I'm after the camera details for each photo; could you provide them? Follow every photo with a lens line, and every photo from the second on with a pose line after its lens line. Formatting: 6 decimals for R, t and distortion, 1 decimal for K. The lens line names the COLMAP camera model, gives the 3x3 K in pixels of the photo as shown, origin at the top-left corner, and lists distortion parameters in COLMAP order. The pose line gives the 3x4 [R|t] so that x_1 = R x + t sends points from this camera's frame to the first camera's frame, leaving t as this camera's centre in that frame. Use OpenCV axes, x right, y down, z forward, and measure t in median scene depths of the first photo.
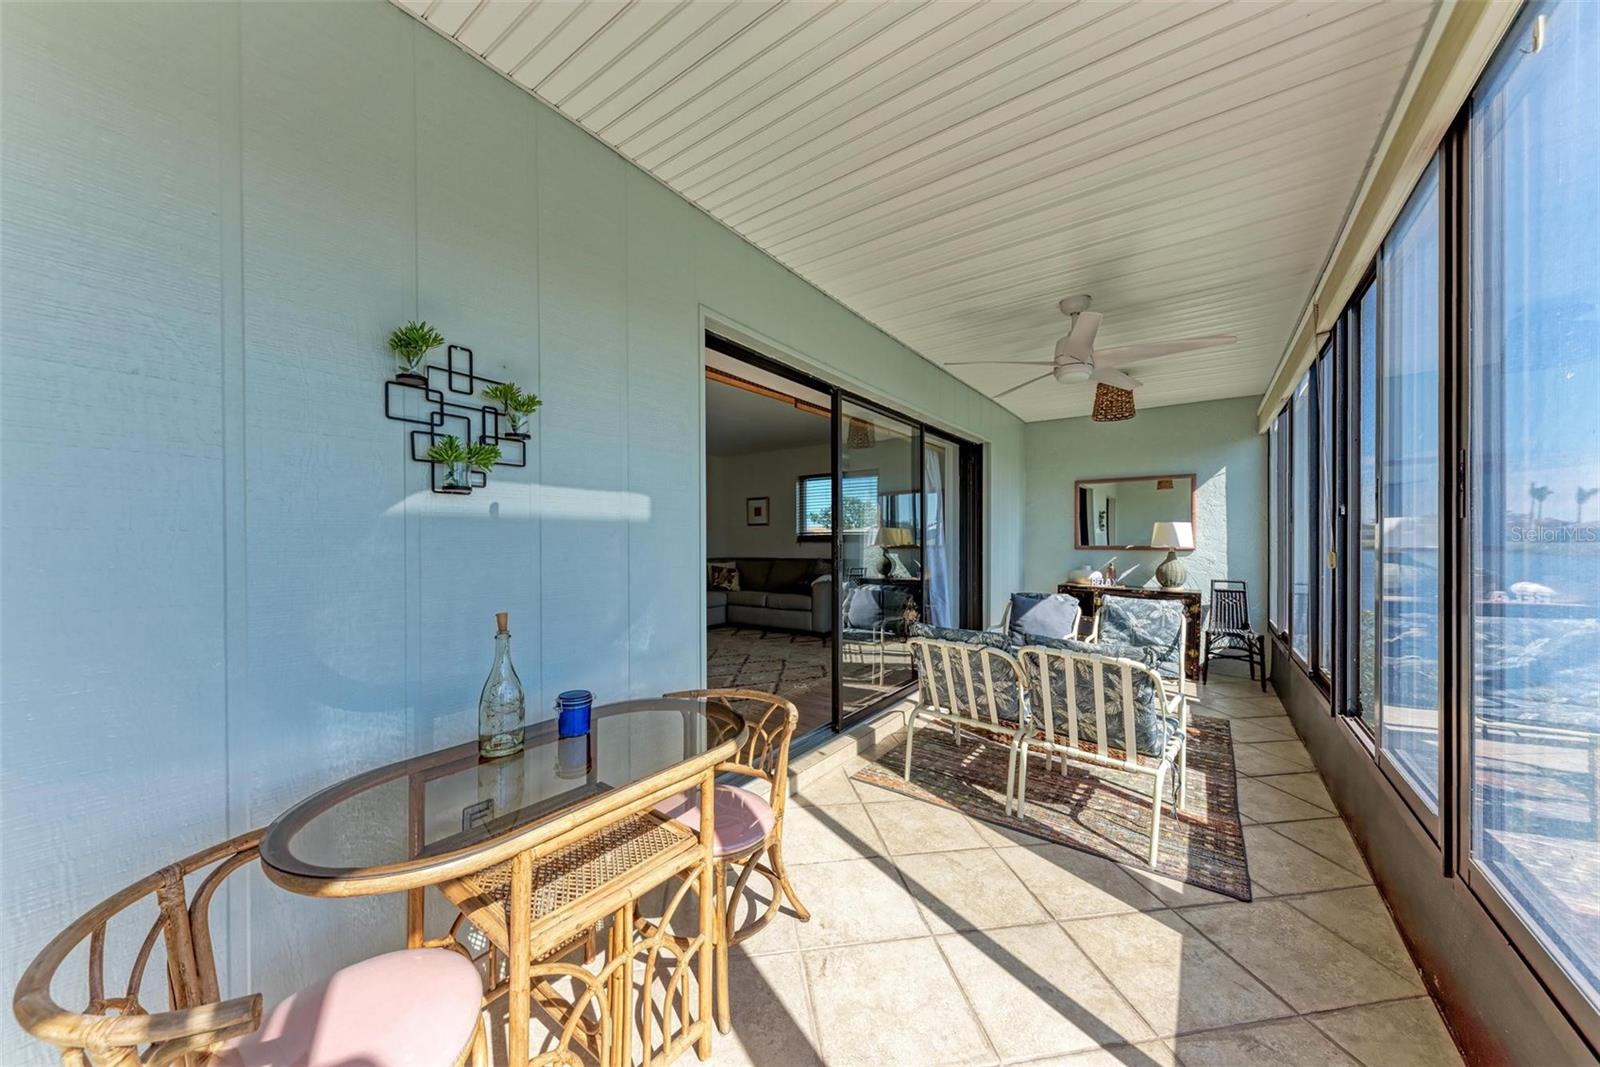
lens RADIAL K [[547.9, 0, 804.1], [0, 547.9, 543.4], [0, 0, 1]] dist [0.010153, -0.001152]
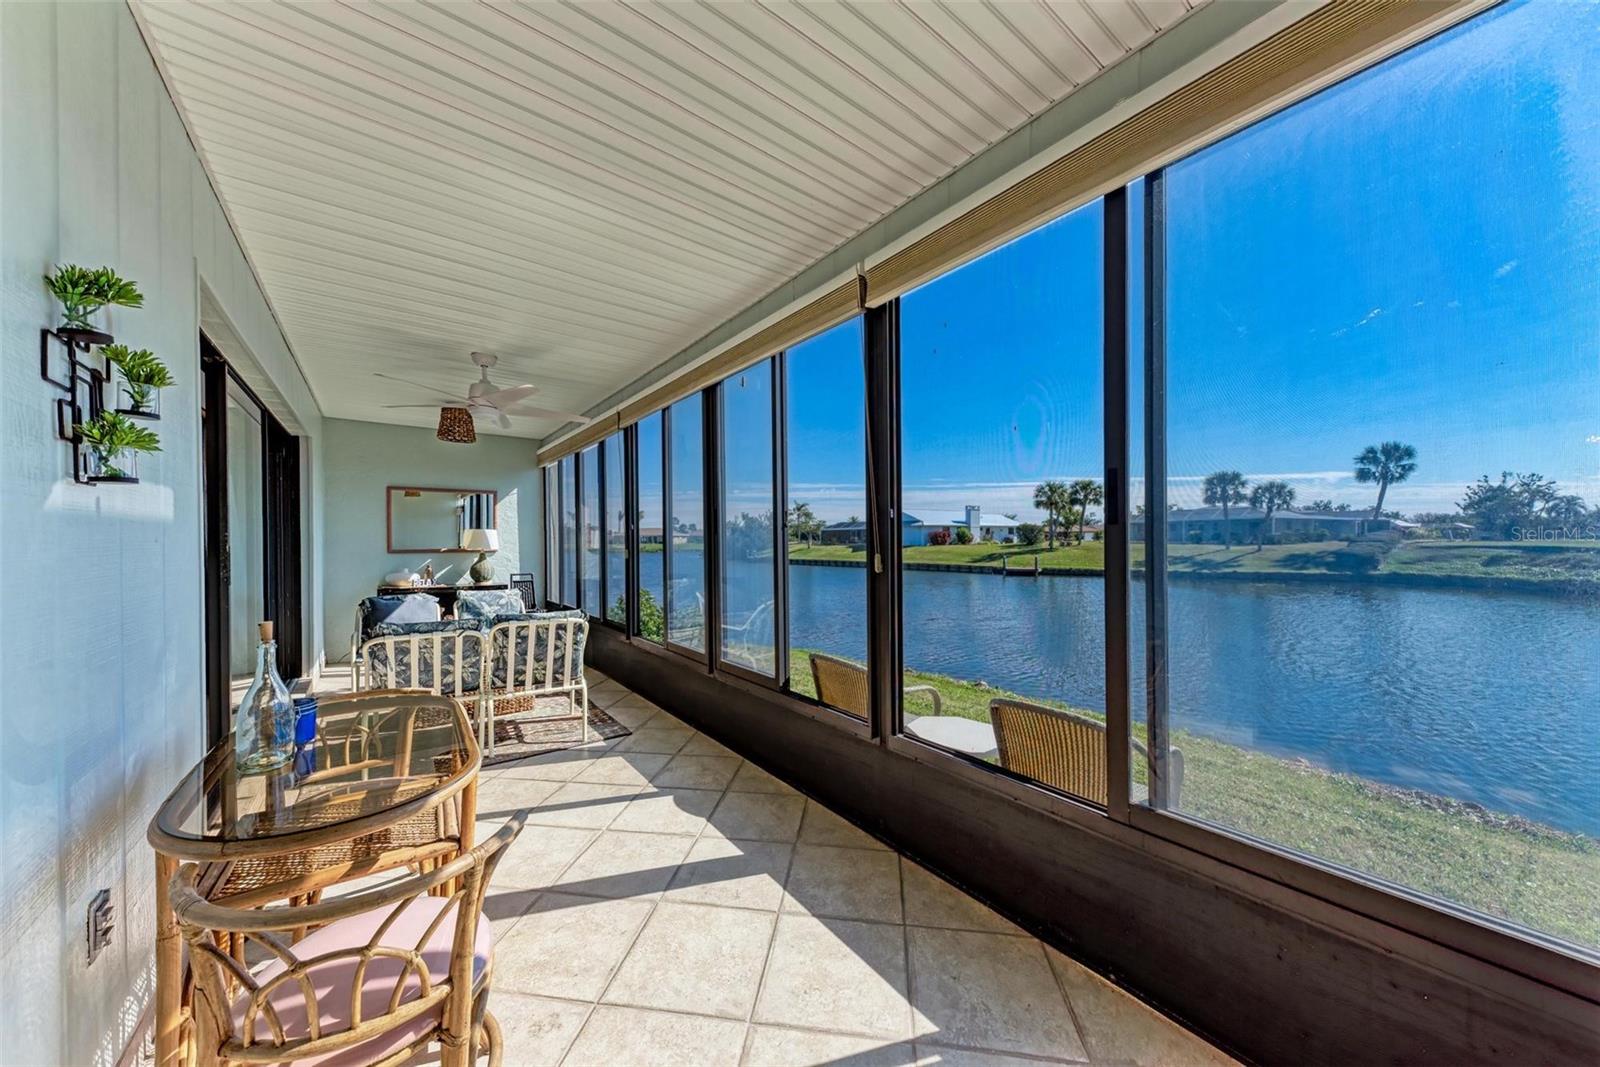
lens RADIAL K [[547.9, 0, 809.1], [0, 547.9, 541.7], [0, 0, 1]] dist [0.010153, -0.001152]
pose [[0.279904, -0.002364, 0.960025, -0.654616], [0.011738, 0.999931, -0.000960, -0.001096], [-0.959956, 0.011538, 0.279913, -0.092681]]
